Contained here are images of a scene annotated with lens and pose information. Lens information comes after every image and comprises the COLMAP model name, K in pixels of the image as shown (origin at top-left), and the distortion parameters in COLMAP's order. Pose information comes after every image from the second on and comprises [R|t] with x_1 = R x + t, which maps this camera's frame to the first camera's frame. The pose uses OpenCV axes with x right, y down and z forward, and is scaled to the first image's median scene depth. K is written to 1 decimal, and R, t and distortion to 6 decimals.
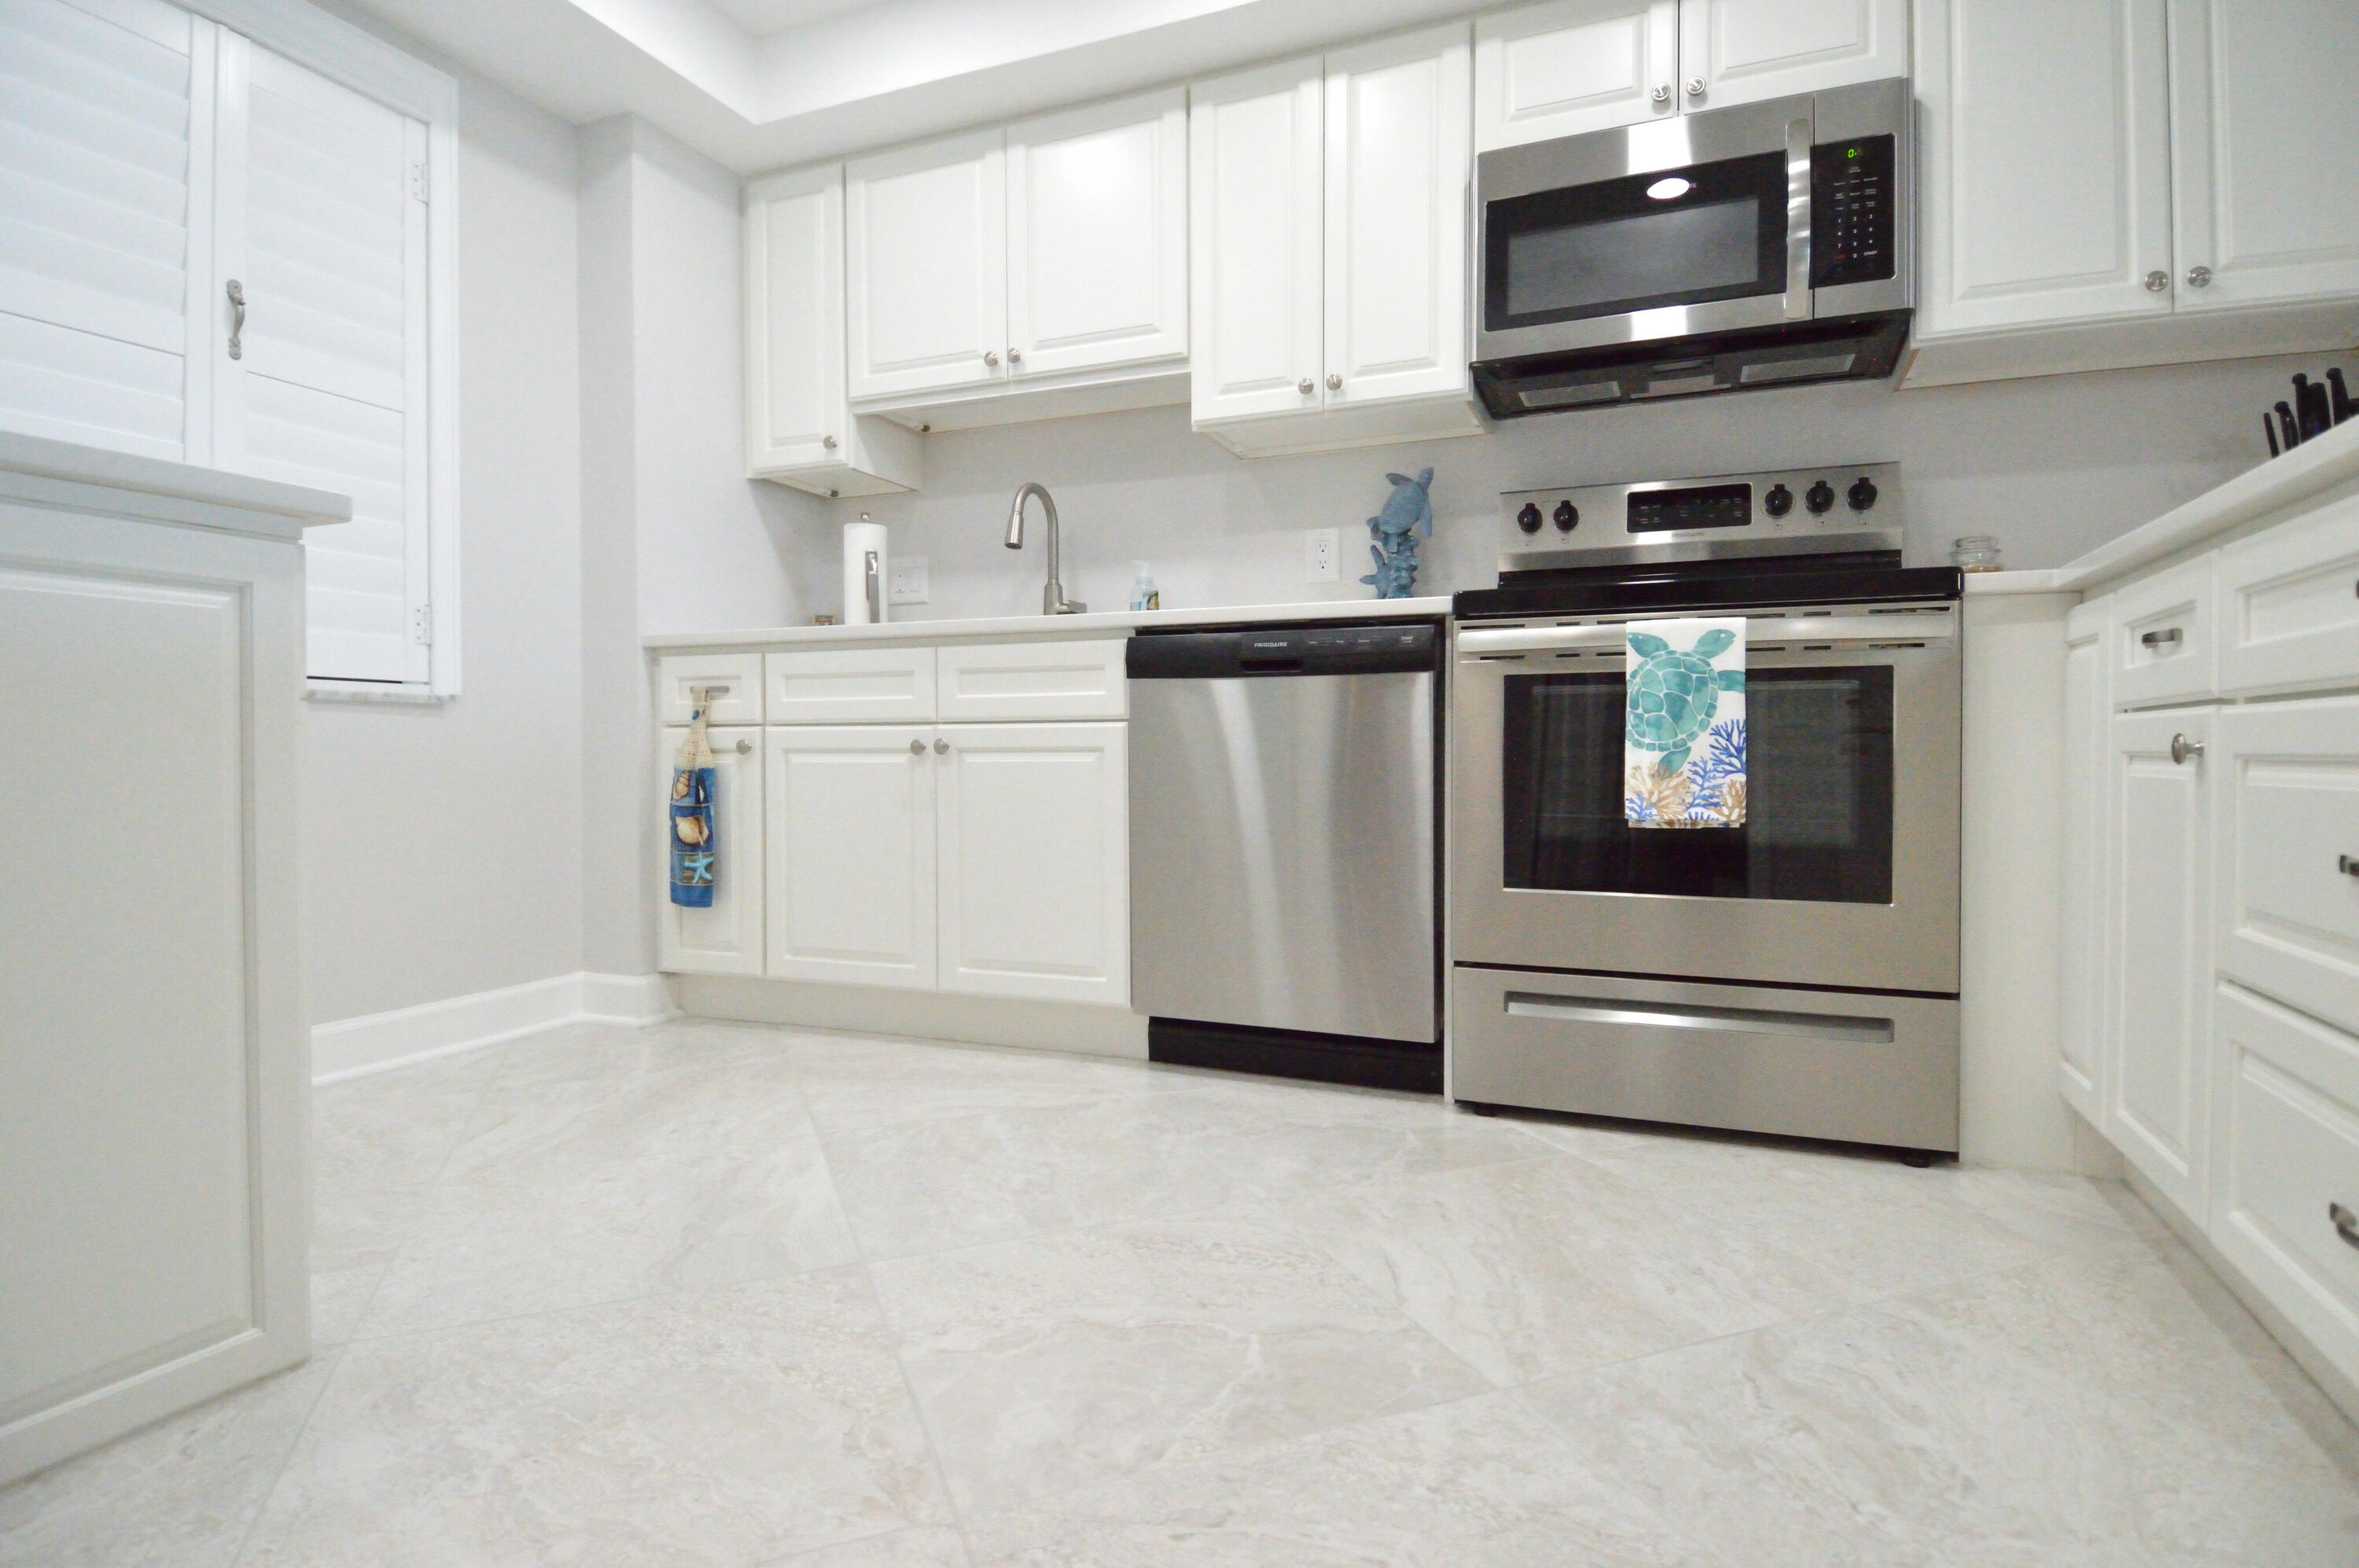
lens RADIAL K [[1237.3, 0, 1178.2], [0, 1237.3, 762.9], [0, 0, 1]] dist [0.045719, -0.050615]
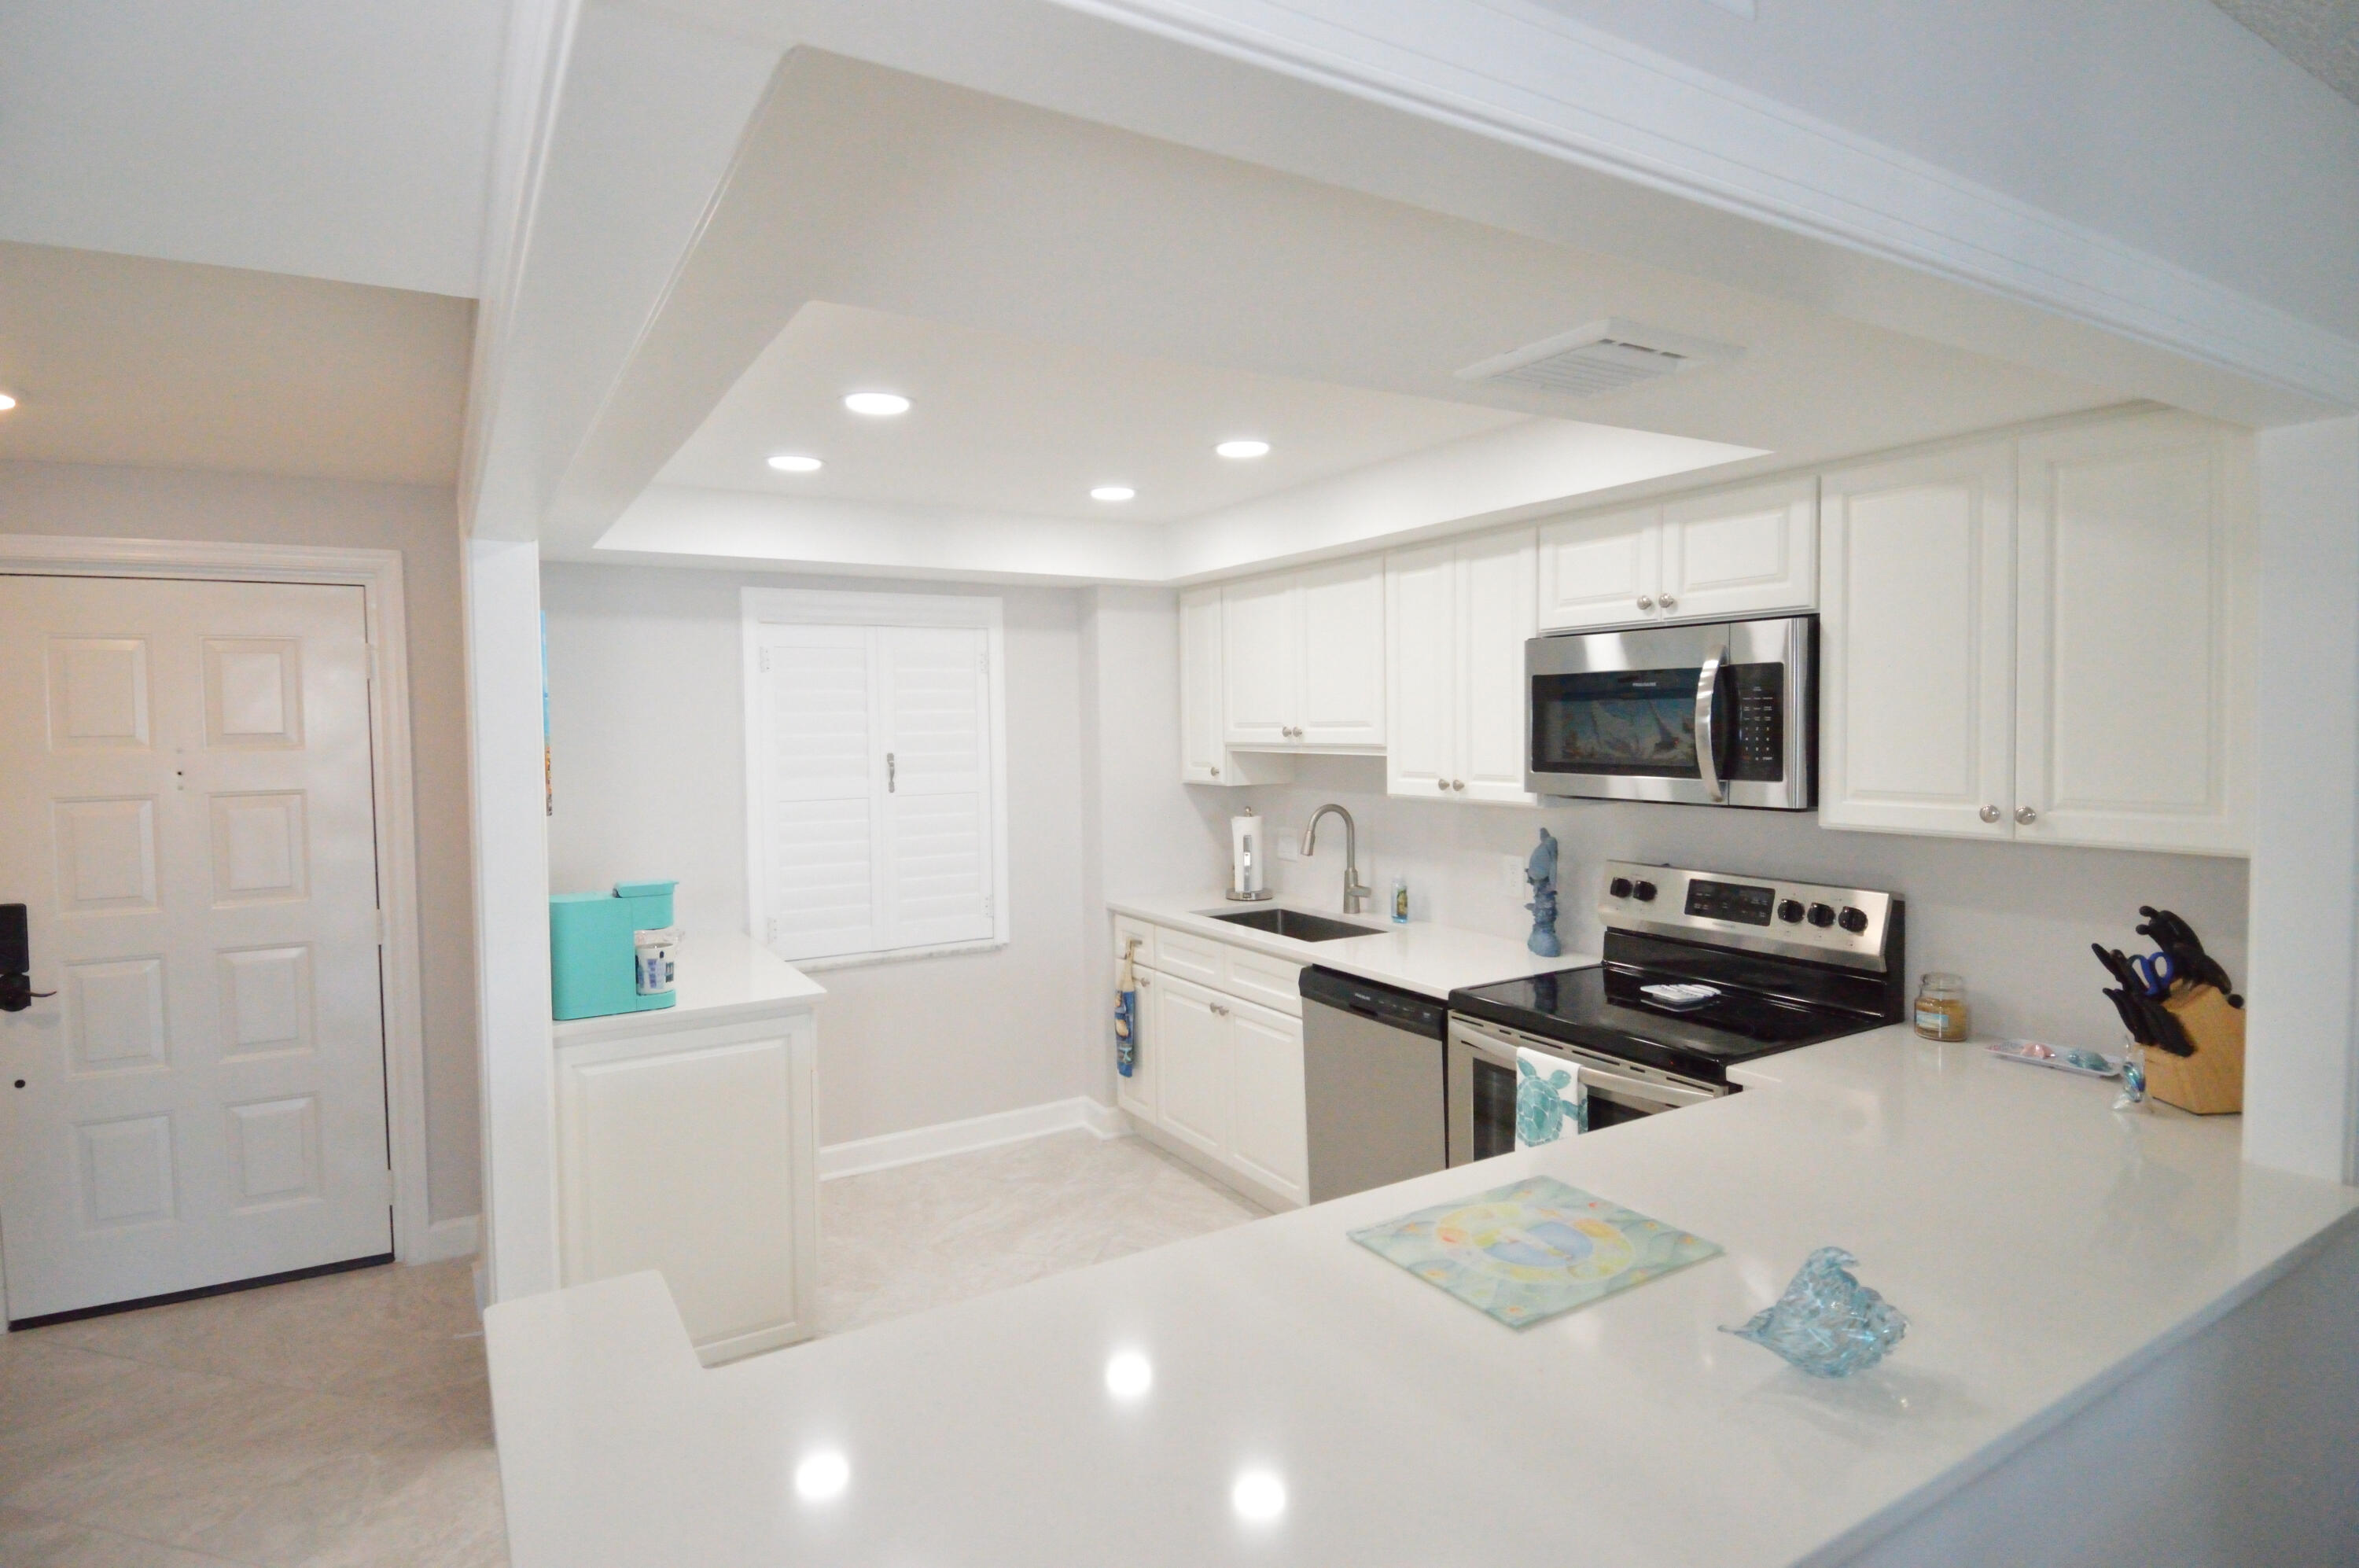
lens RADIAL K [[1237.3, 0, 1178.0], [0, 1237.3, 755.2], [0, 0, 1]] dist [0.045719, -0.050615]
pose [[0.804983, 0.009046, -0.593229, 0.703567], [0.005979, 0.999709, 0.023357, -0.382531], [0.593267, -0.022349, 0.804695, -0.287004]]
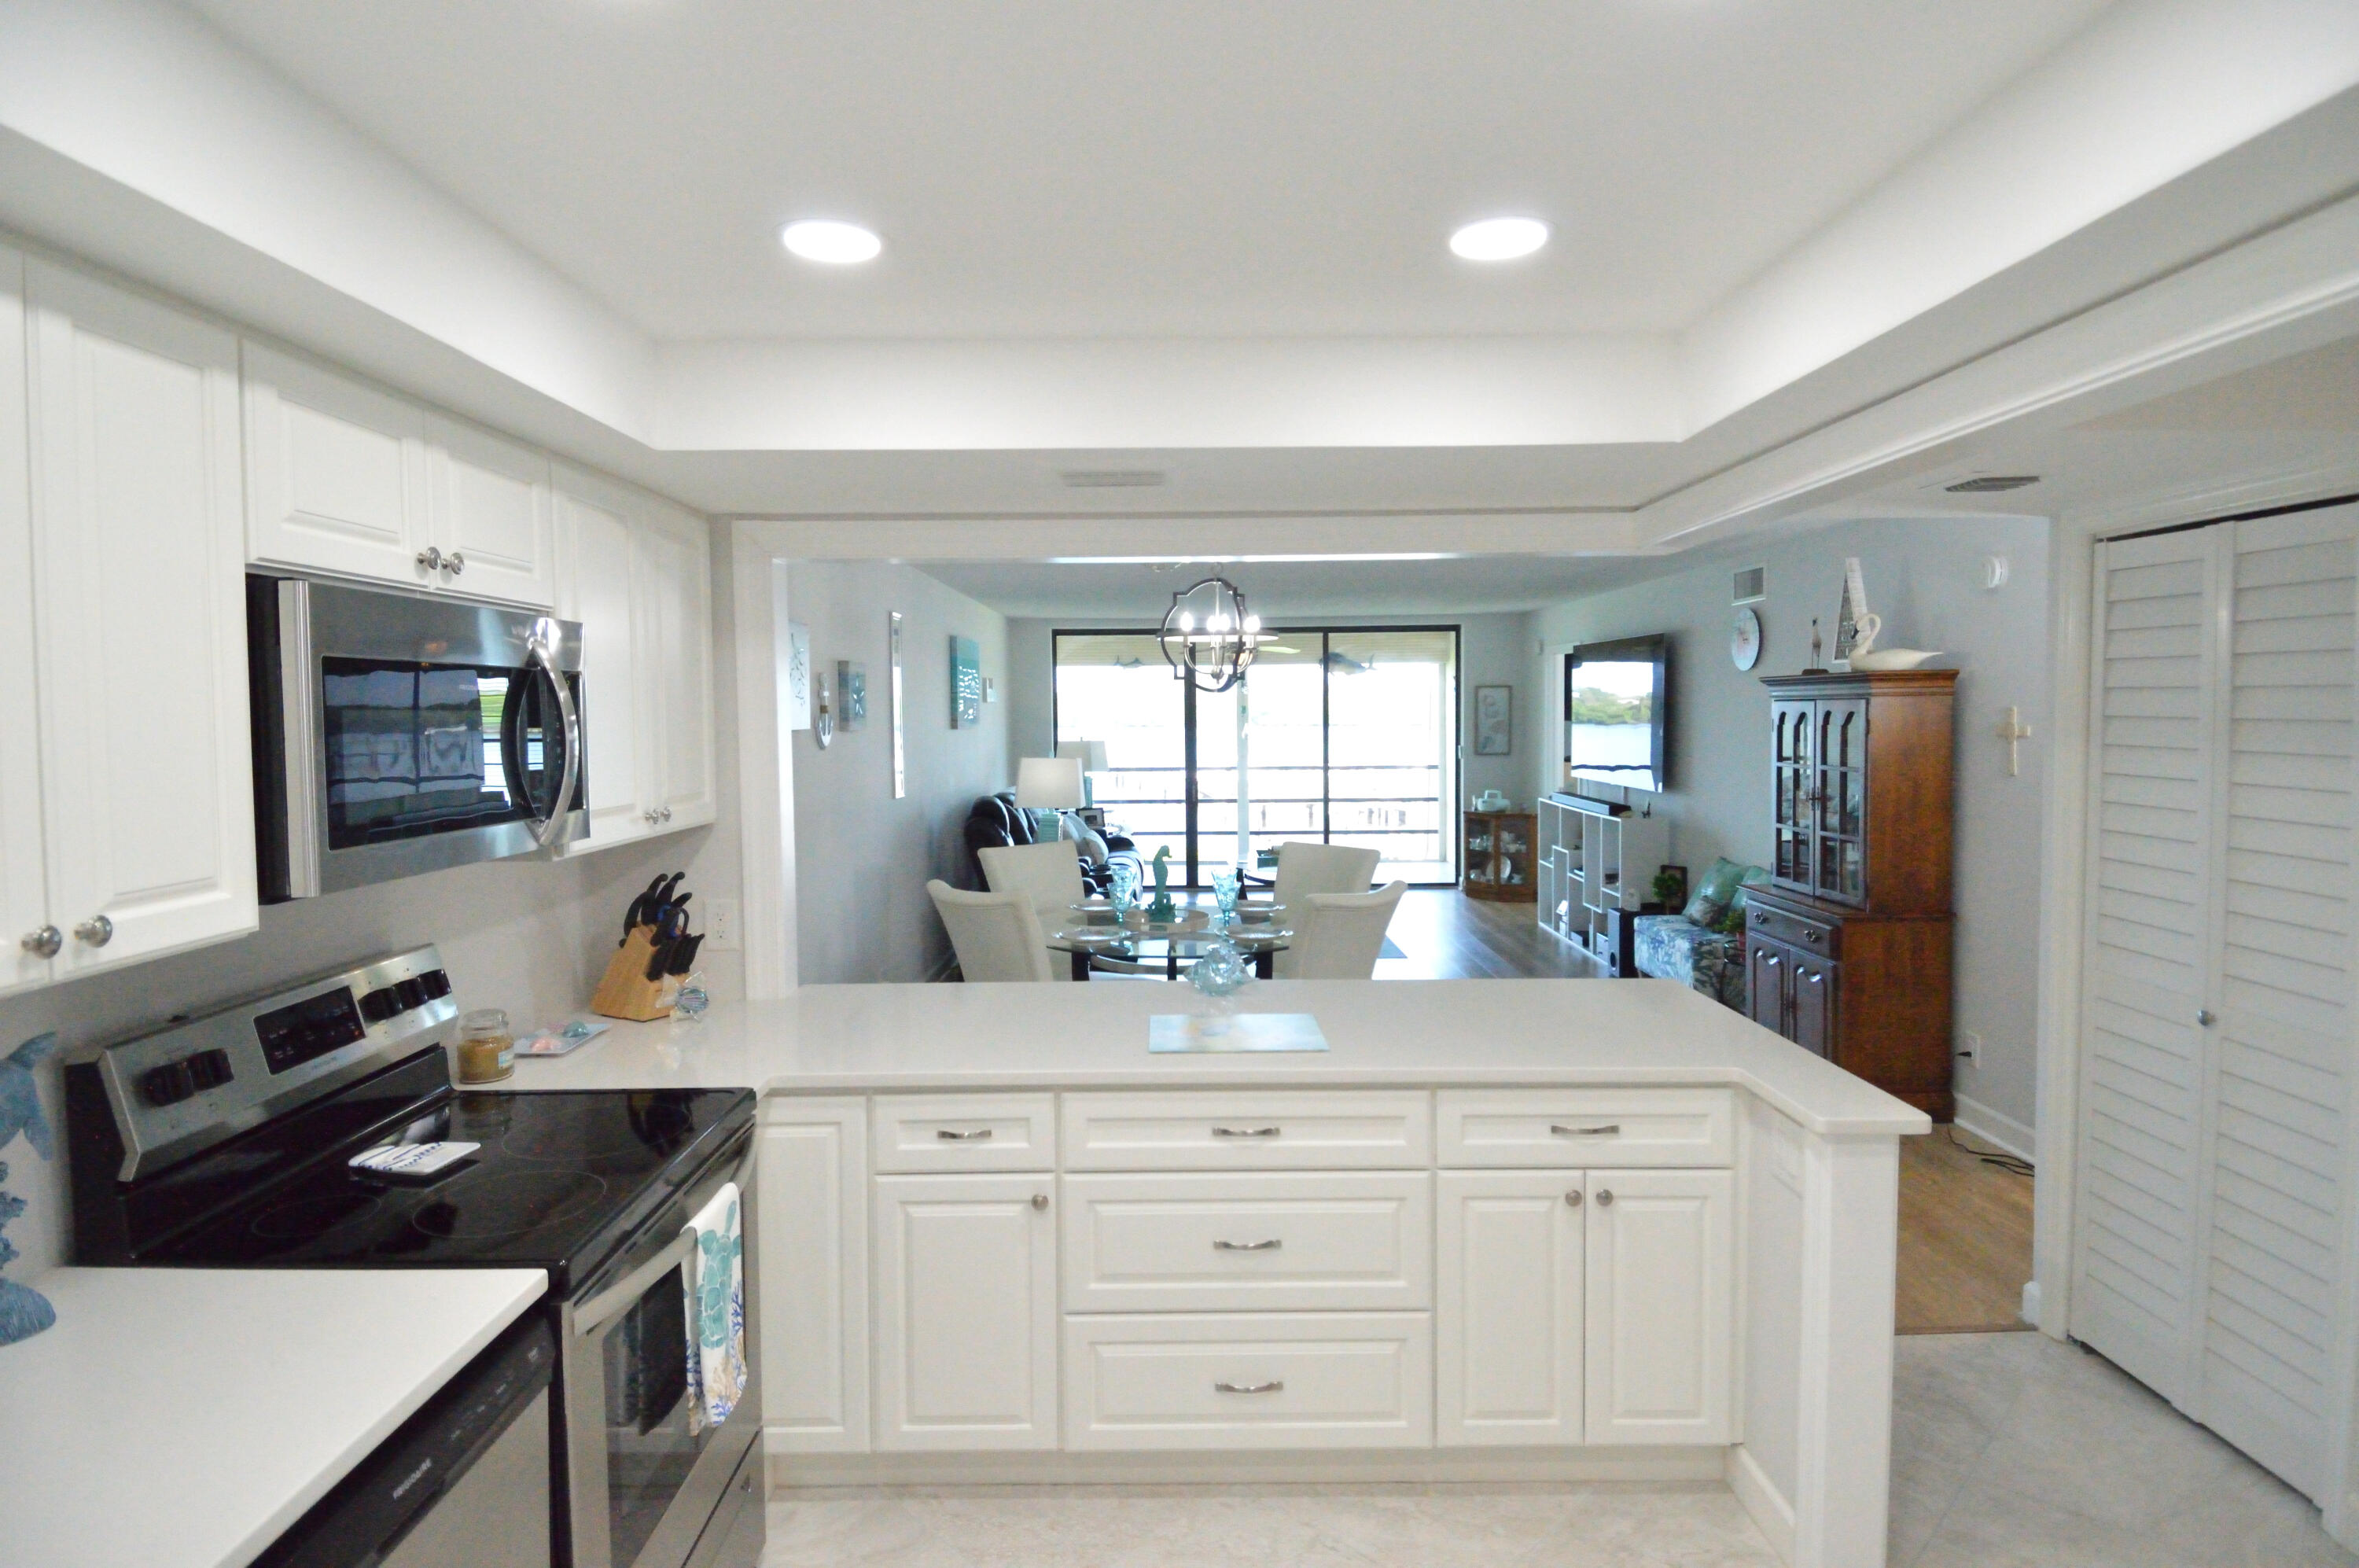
lens RADIAL K [[1237.3, 0, 1172.0], [0, 1237.3, 770.2], [0, 0, 1]] dist [0.045719, -0.050615]
pose [[-0.382966, -0.037091, 0.923017, -0.514415], [0.019979, 0.998627, 0.048418, -0.396712], [-0.923546, 0.036983, -0.381699, 0.805561]]
